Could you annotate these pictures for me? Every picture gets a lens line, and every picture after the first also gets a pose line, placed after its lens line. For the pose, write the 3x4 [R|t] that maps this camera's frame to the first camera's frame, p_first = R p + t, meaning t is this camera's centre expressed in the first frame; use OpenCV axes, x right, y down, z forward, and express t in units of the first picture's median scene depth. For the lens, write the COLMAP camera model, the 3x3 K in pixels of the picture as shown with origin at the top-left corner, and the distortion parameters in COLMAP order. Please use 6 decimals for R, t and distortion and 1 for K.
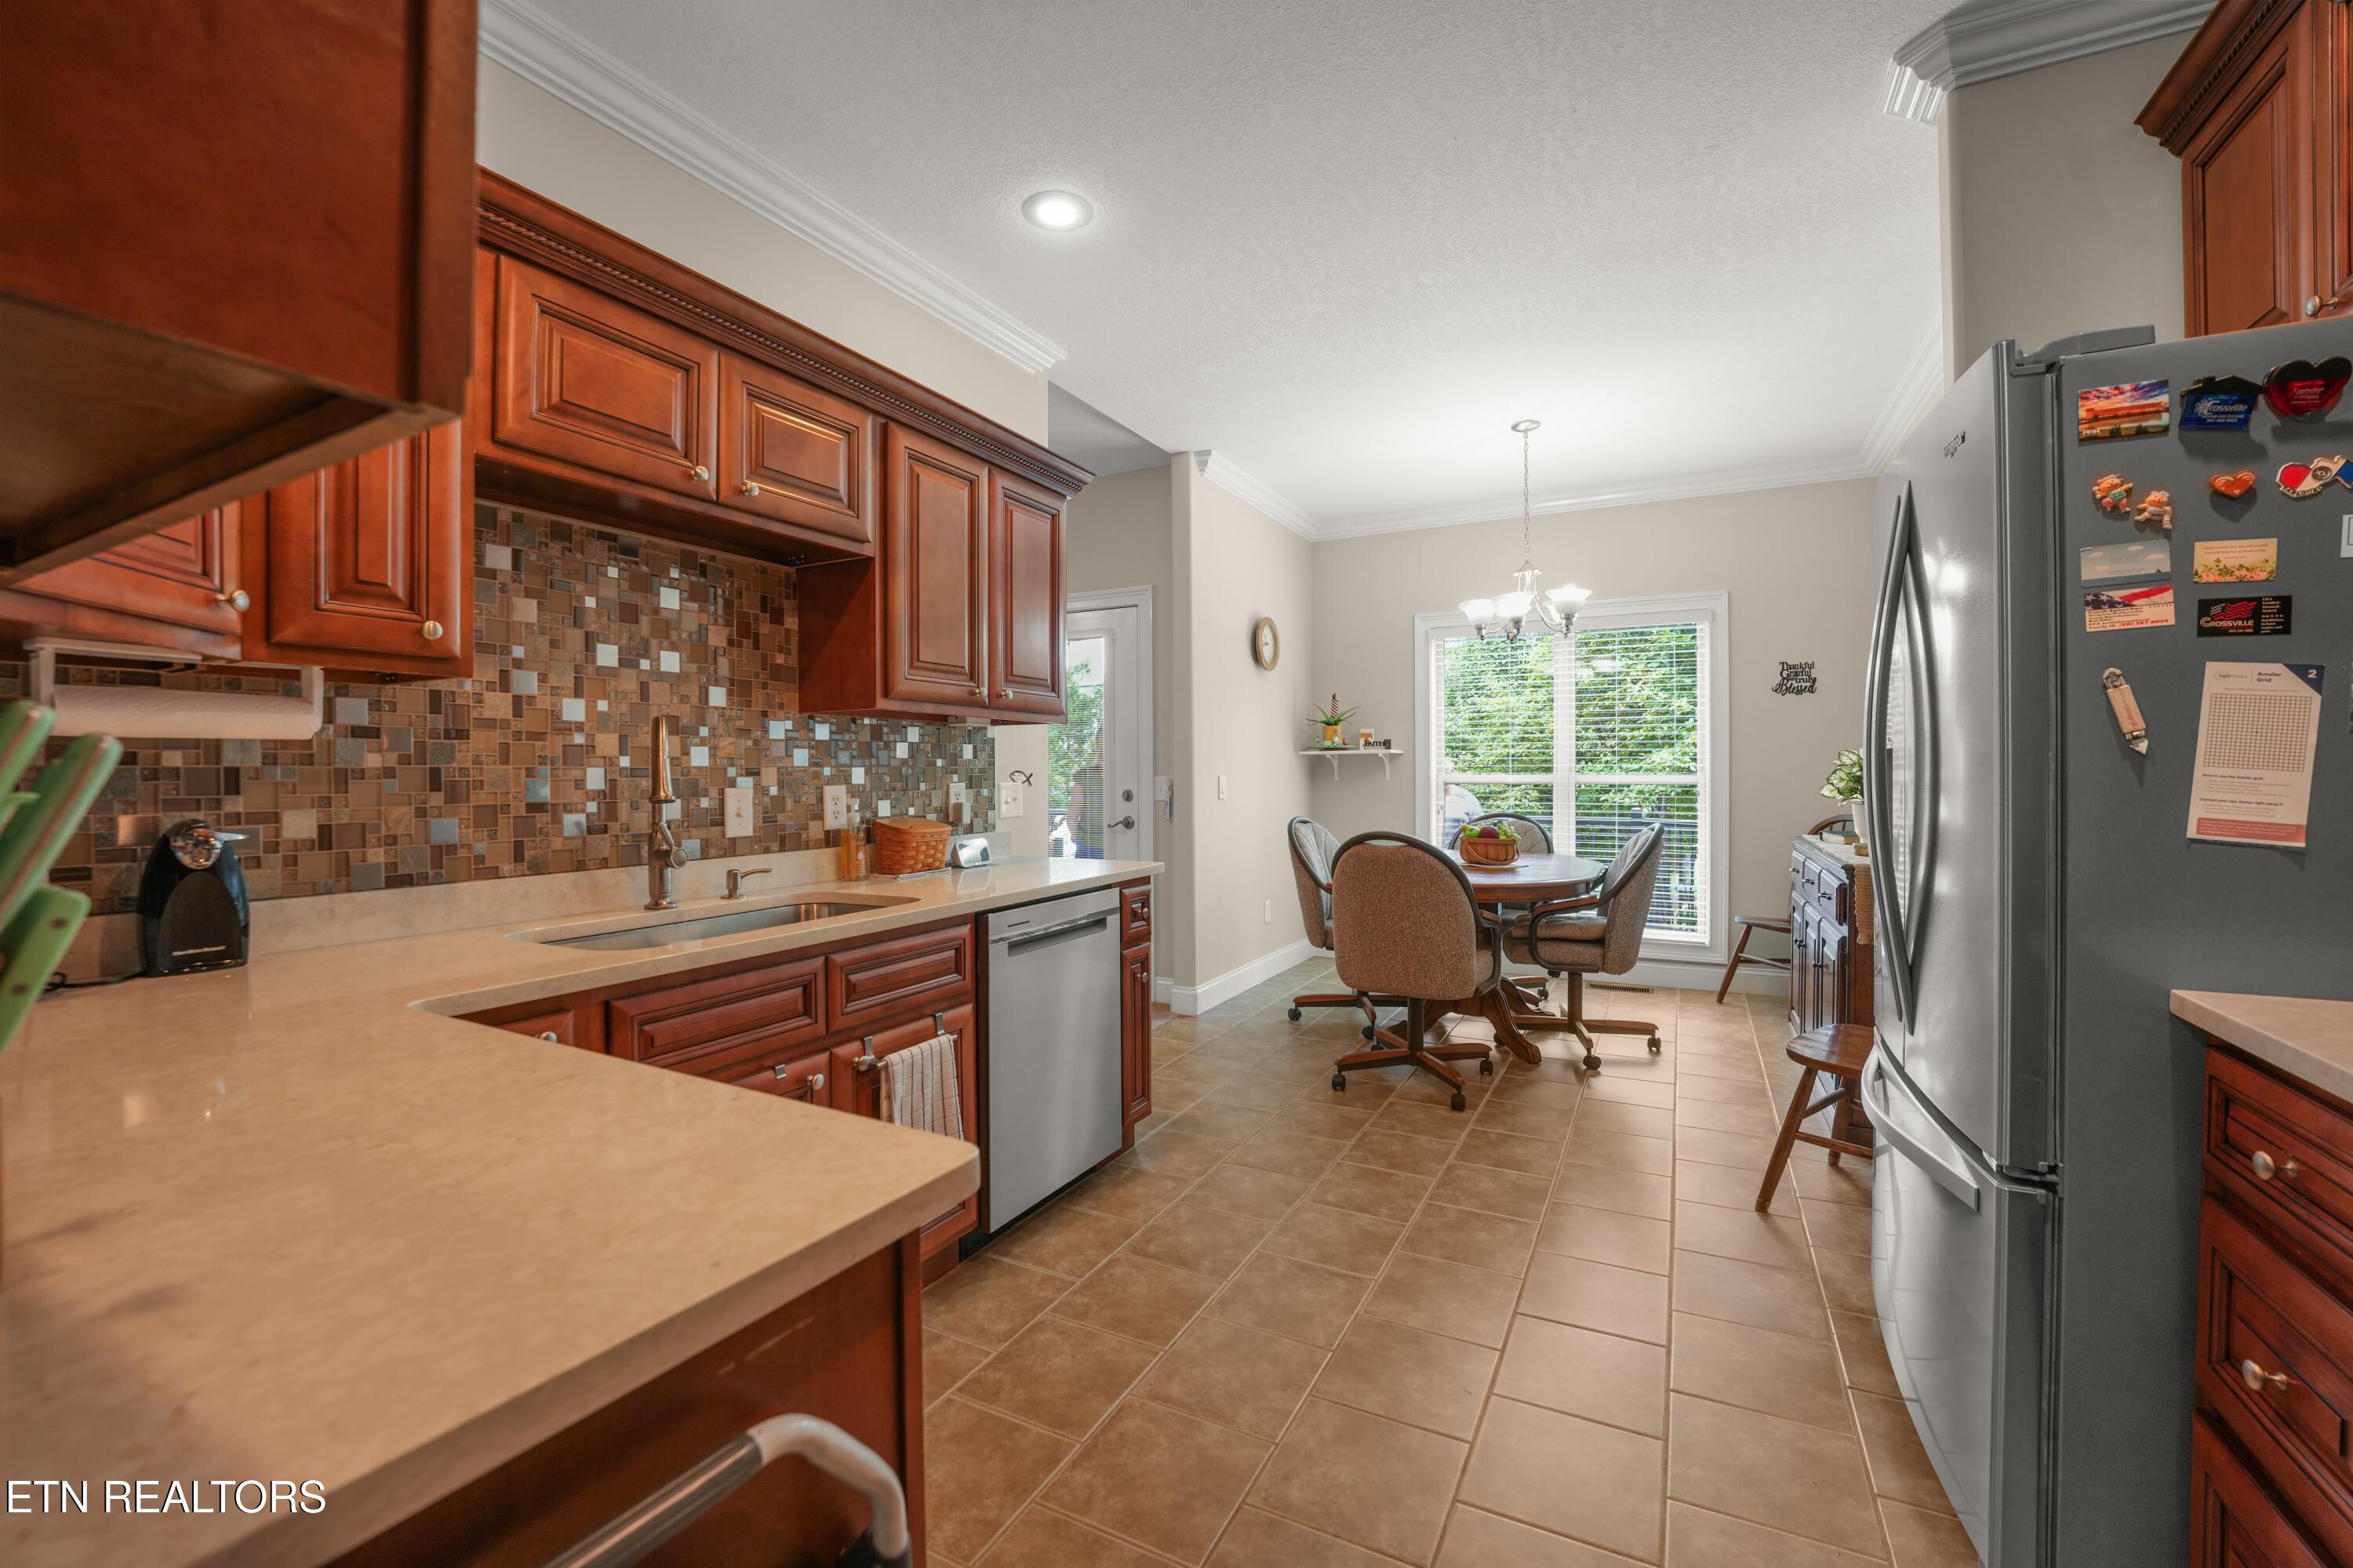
lens RADIAL K [[966.0, 0, 1180.6], [0, 966.0, 788.1], [0, 0, 1]] dist [-0.017402, 0.000406]
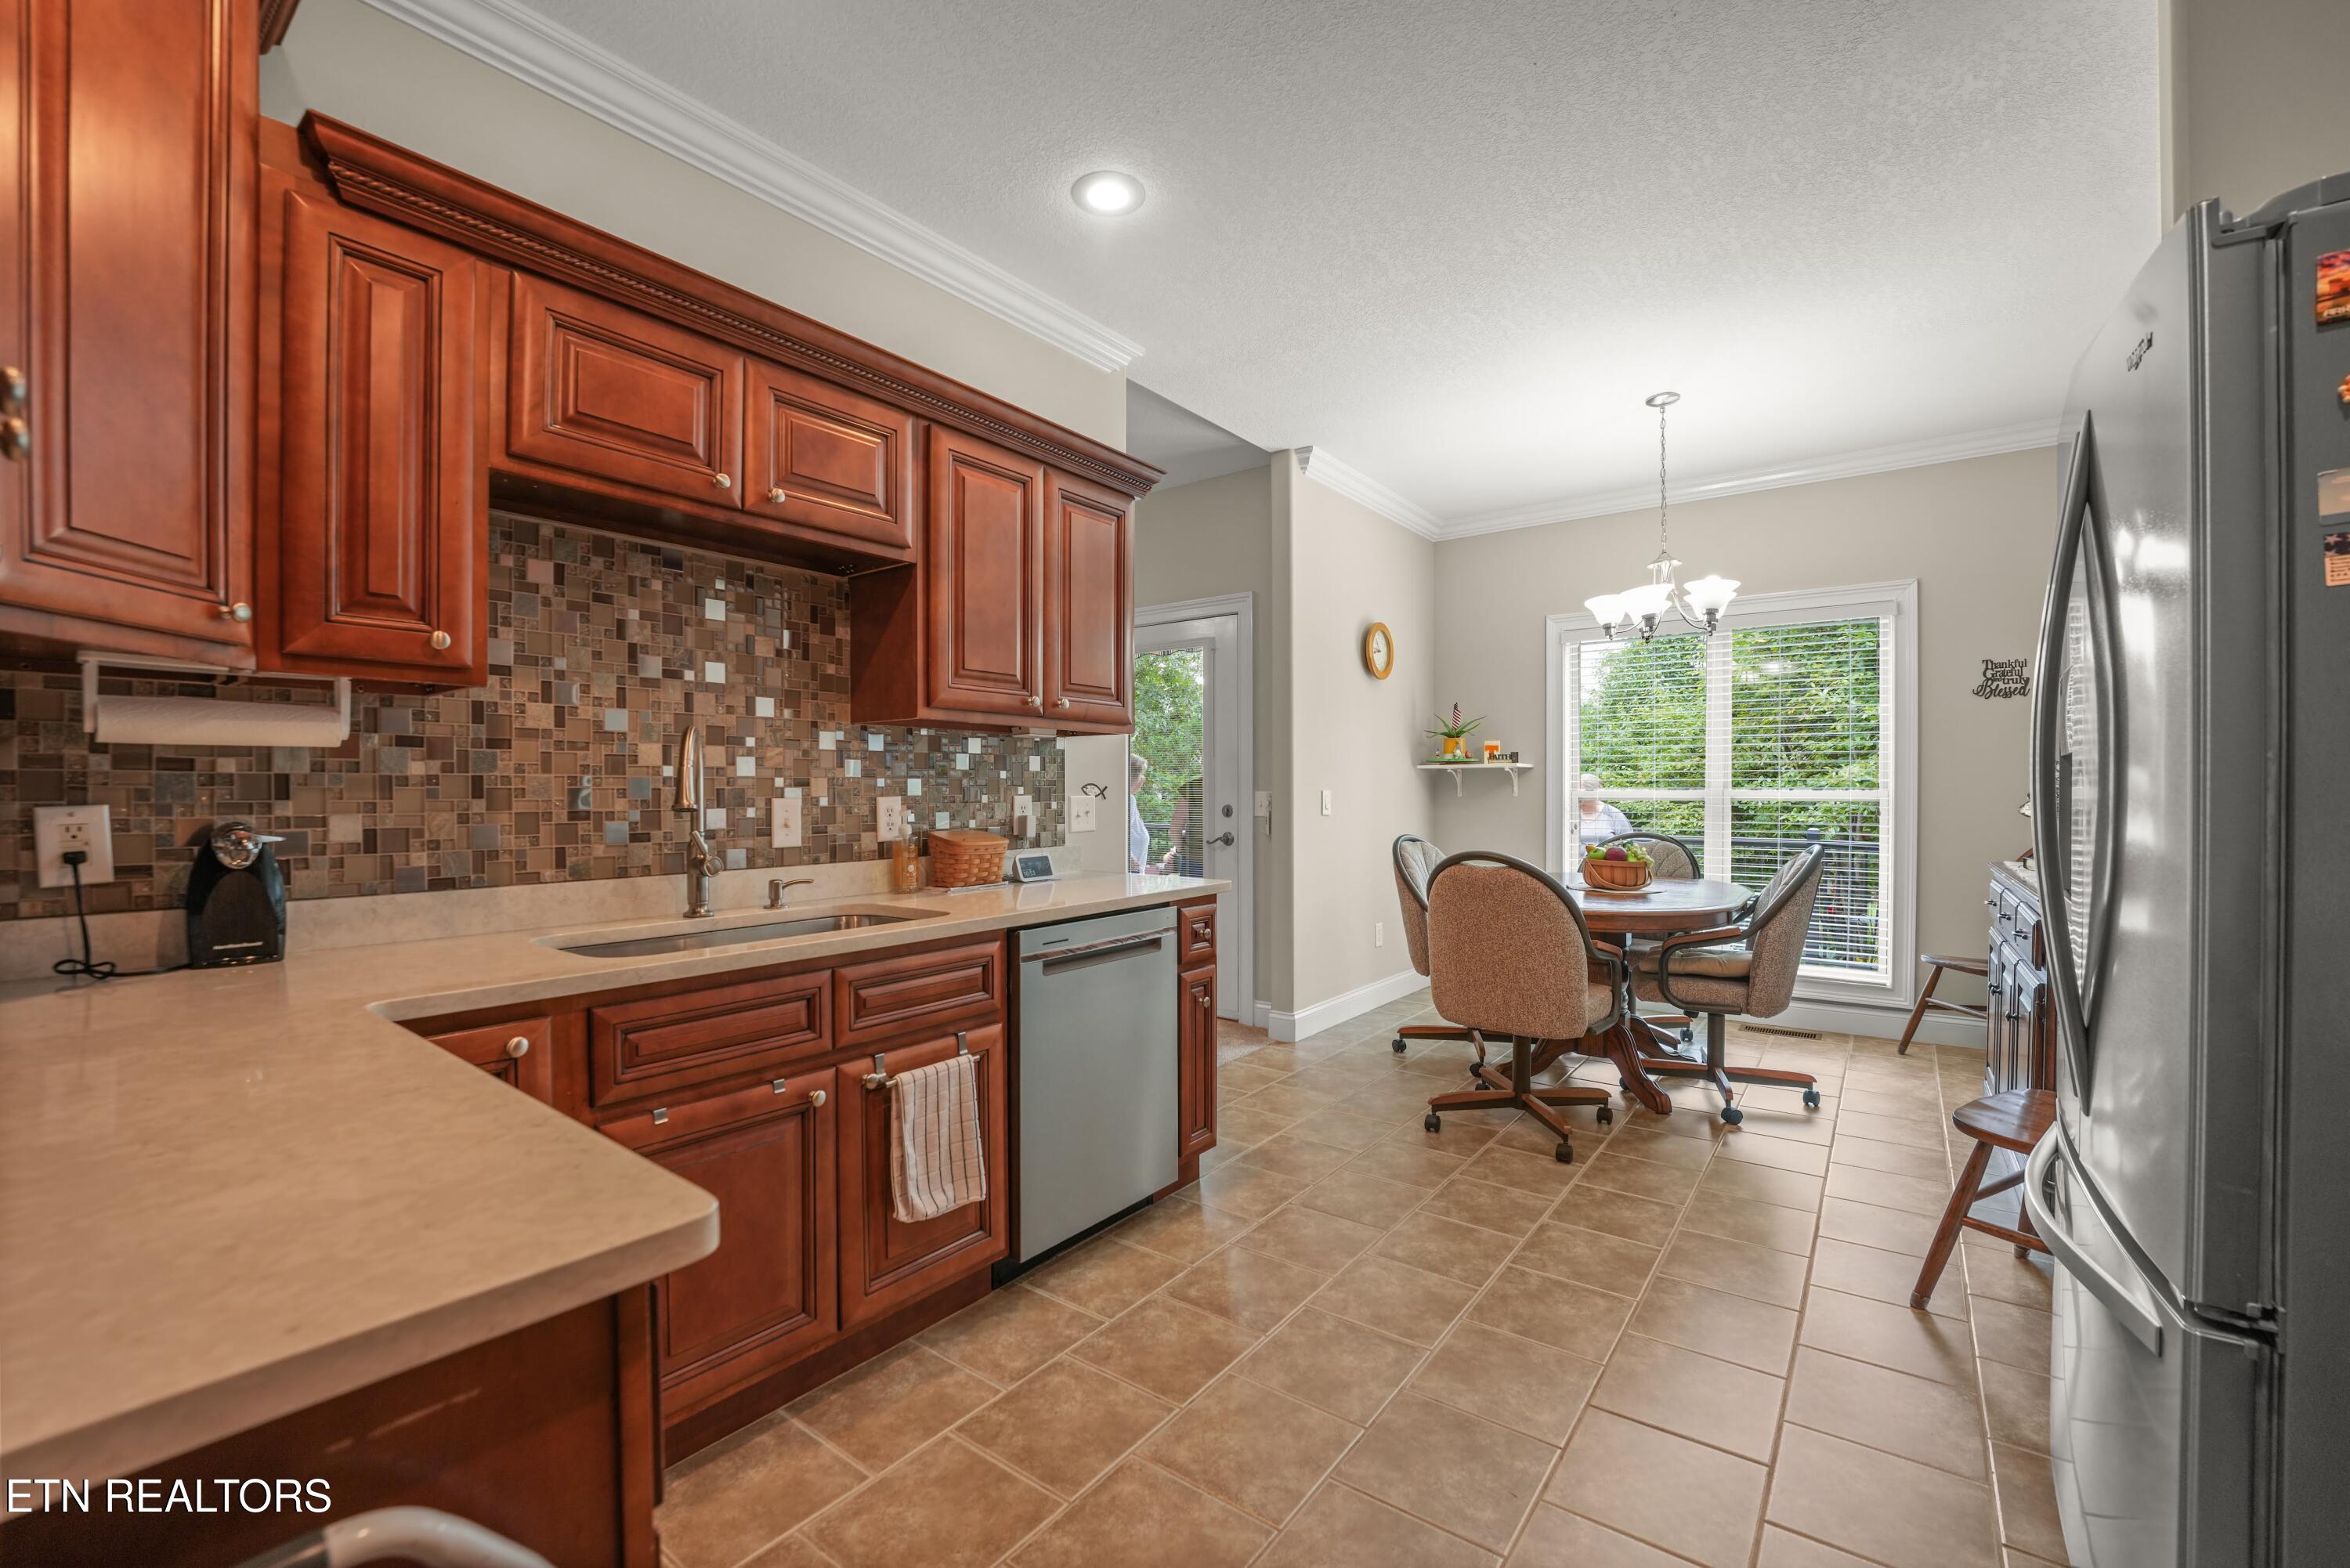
lens RADIAL K [[973.6, 0, 1172.9], [0, 973.6, 809.6], [0, 0, 1]] dist [-0.023358, 0.004015]
pose [[0.986475, 0.006346, -0.163789, 0.109782], [-0.005699, 0.999974, 0.004419, 0.005222], [0.163812, -0.003426, 0.986486, 0.074784]]
